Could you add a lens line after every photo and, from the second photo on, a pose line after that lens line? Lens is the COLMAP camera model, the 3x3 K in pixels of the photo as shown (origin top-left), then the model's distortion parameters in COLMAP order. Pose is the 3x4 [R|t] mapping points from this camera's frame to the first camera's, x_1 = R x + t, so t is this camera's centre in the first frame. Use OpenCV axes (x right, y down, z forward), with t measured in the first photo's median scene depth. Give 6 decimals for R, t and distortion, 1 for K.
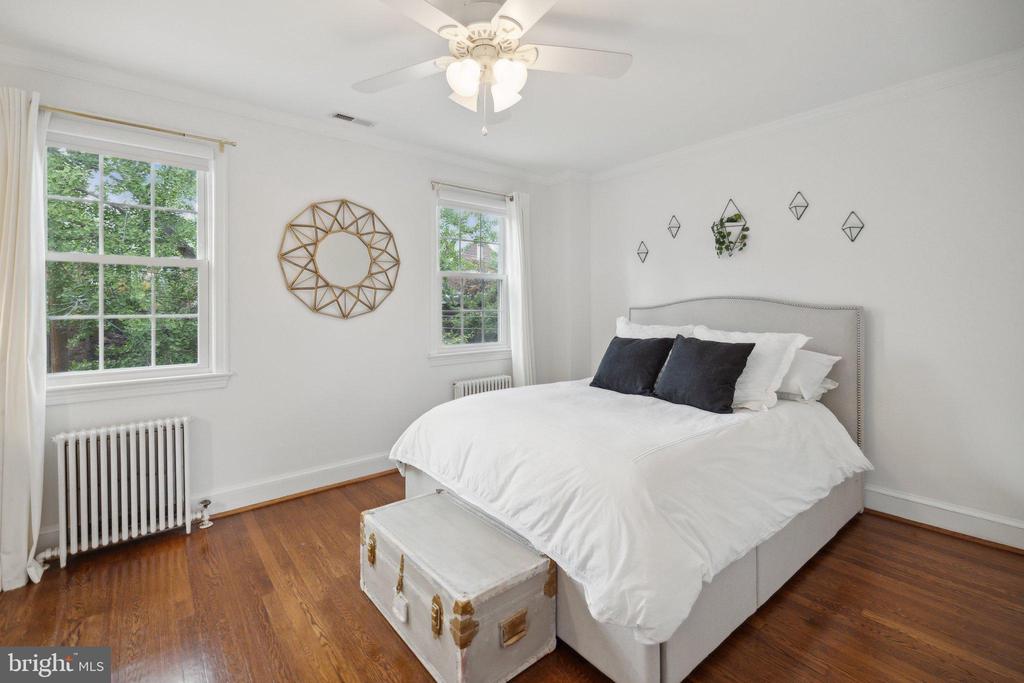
lens RADIAL K [[433.4, 0, 512.0], [0, 433.4, 341.5], [0, 0, 1]] dist [0.000439, 0.000005]
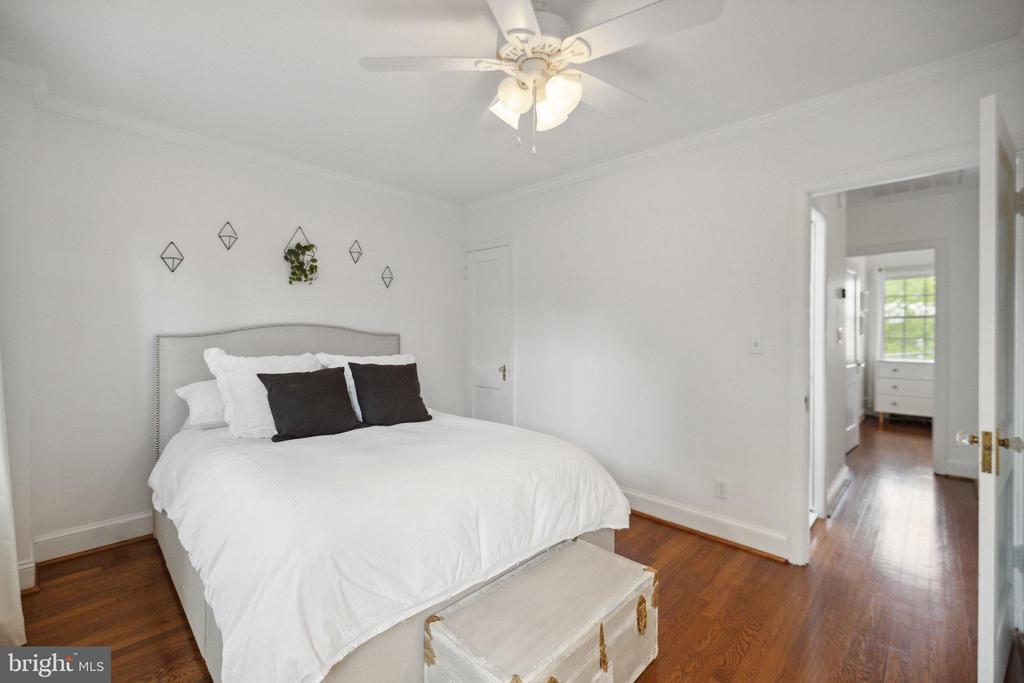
lens RADIAL K [[433.4, 0, 512.0], [0, 433.4, 341.5], [0, 0, 1]] dist [0.000439, 0.000005]
pose [[-0.080629, -0.015664, 0.996621, -0.606238], [0.085729, 0.996062, 0.022591, -0.048267], [-0.993051, 0.087261, -0.078968, 0.677794]]
